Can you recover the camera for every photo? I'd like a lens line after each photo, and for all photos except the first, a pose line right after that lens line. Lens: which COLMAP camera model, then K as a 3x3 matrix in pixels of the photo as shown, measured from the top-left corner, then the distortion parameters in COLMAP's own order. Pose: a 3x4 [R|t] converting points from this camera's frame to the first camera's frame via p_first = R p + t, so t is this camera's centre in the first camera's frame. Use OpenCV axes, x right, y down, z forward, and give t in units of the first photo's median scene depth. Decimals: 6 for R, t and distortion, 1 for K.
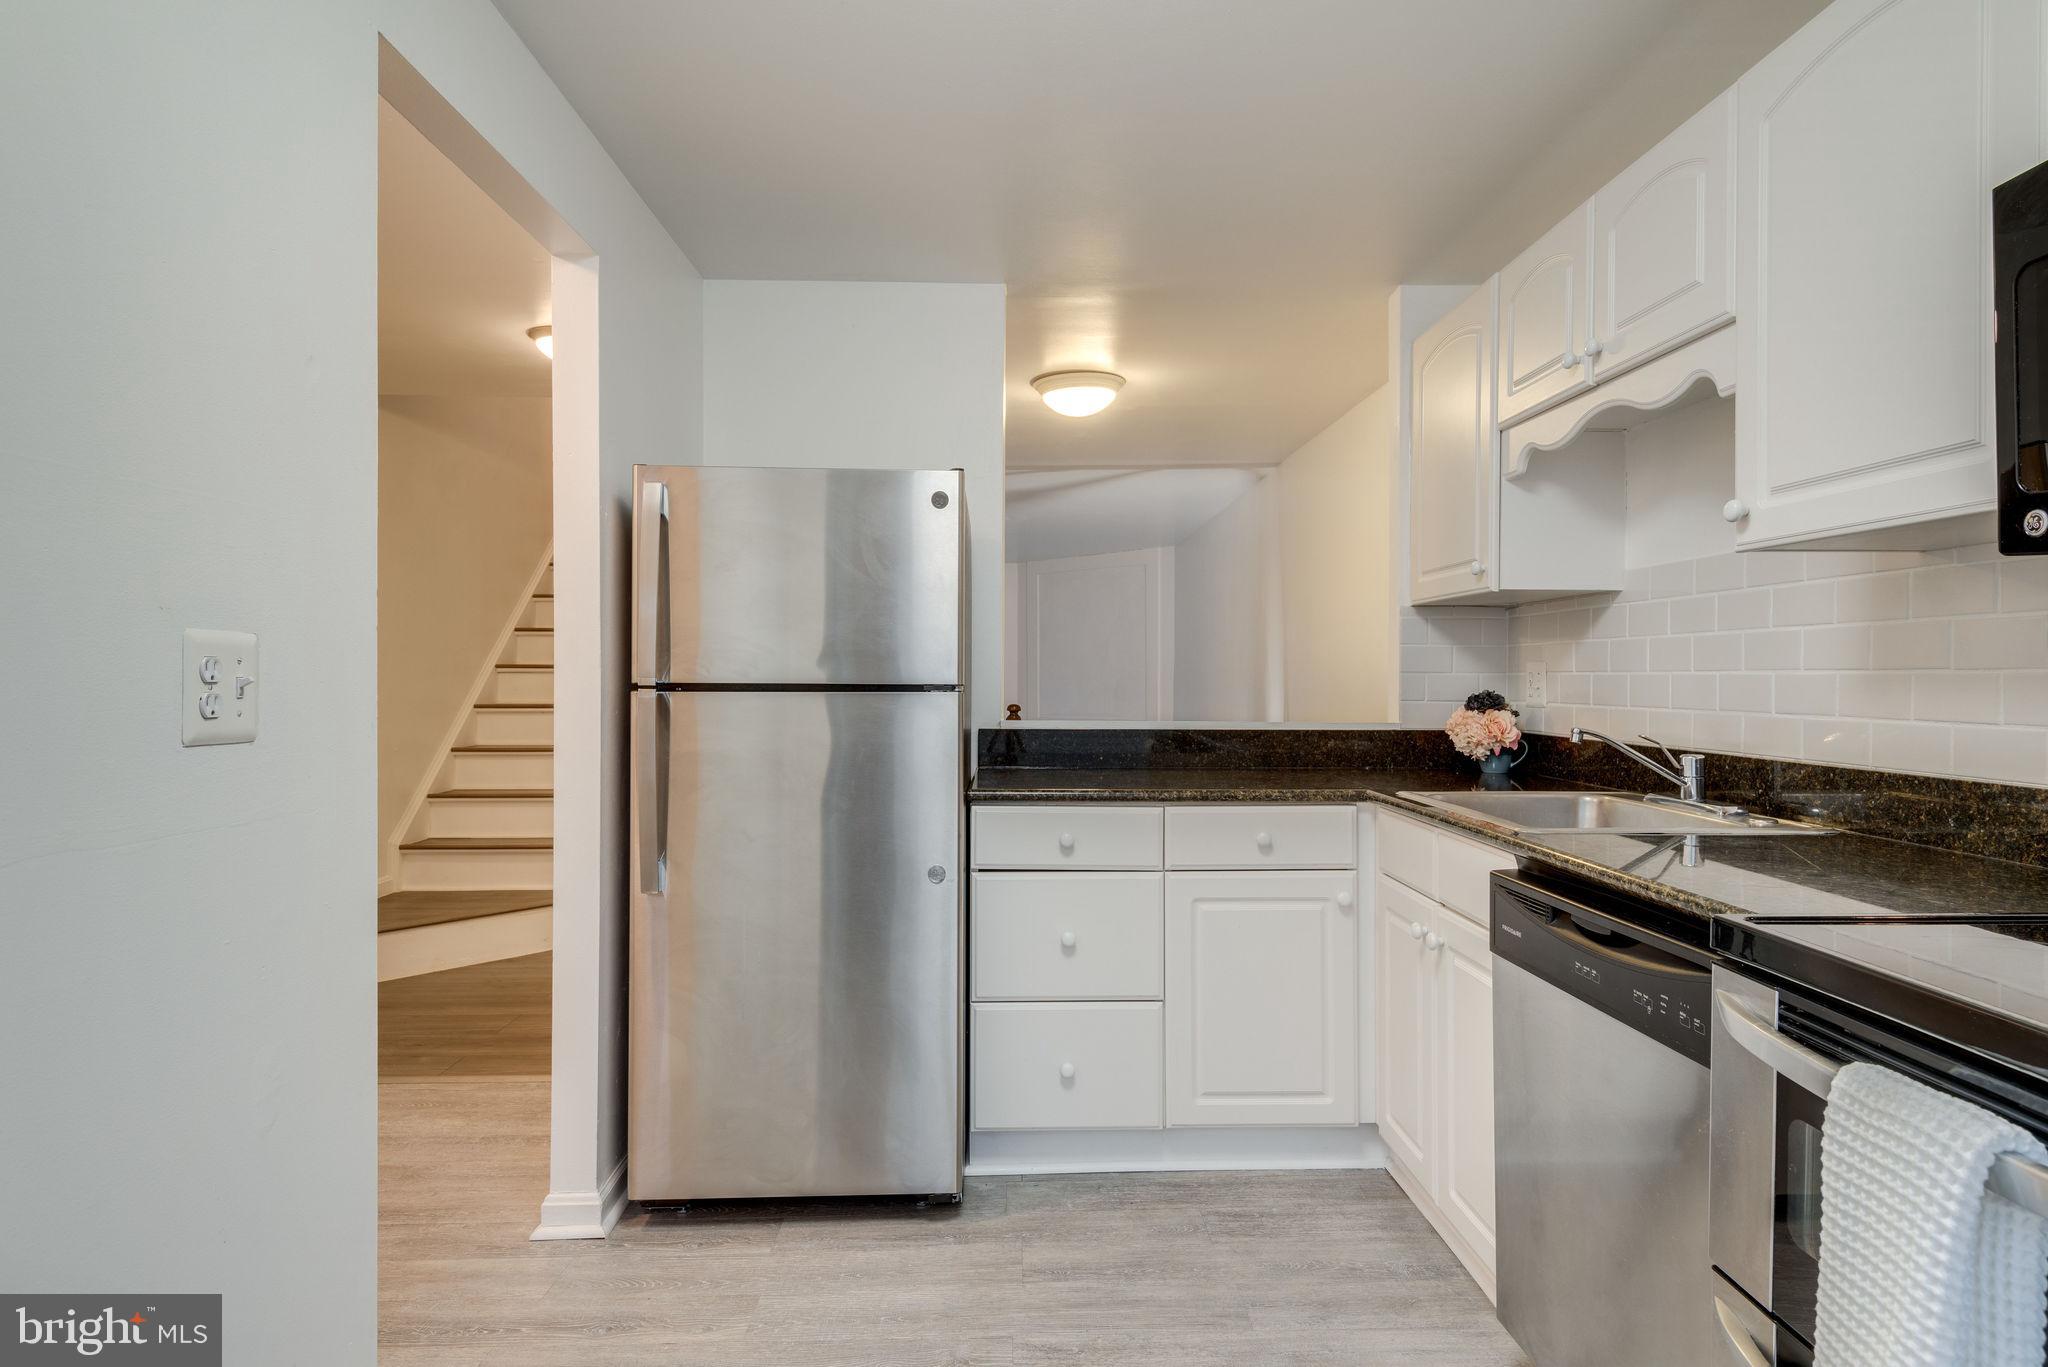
lens RADIAL K [[1084.4, 0, 1024.5], [0, 1084.4, 680.2], [0, 0, 1]] dist [0.008158, 0.000263]
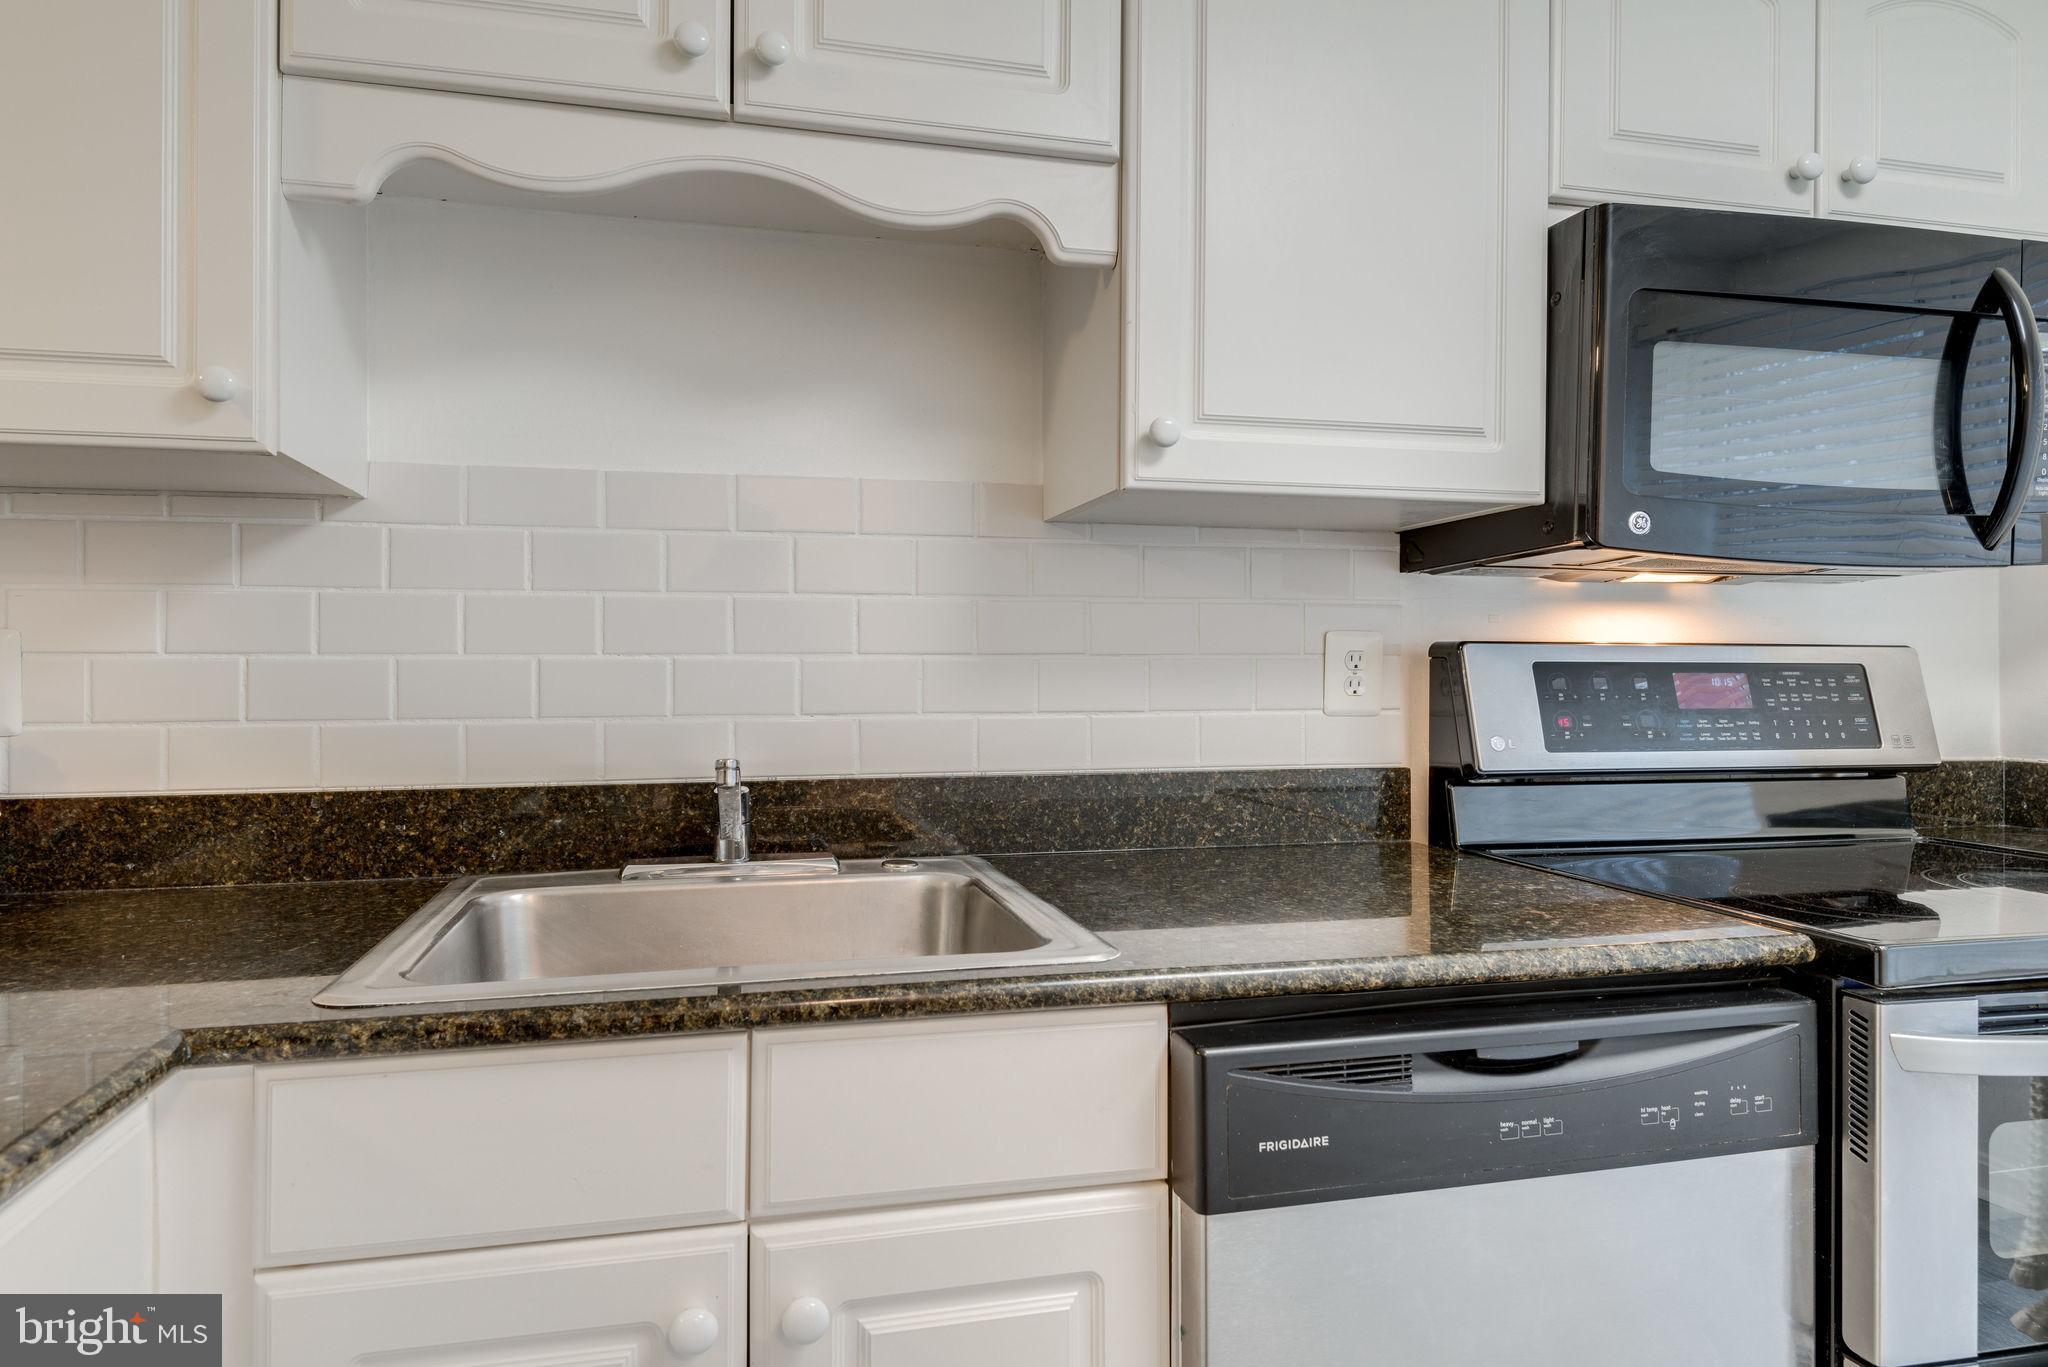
lens RADIAL K [[1084.4, 0, 1021.9], [0, 1084.4, 674.3], [0, 0, 1]] dist [0.008158, 0.000263]
pose [[-0.179135, -0.002697, 0.983821, -0.042515], [0.005397, 0.999979, 0.003724, 0.002529], [-0.983810, 0.005977, -0.179117, 1.265291]]
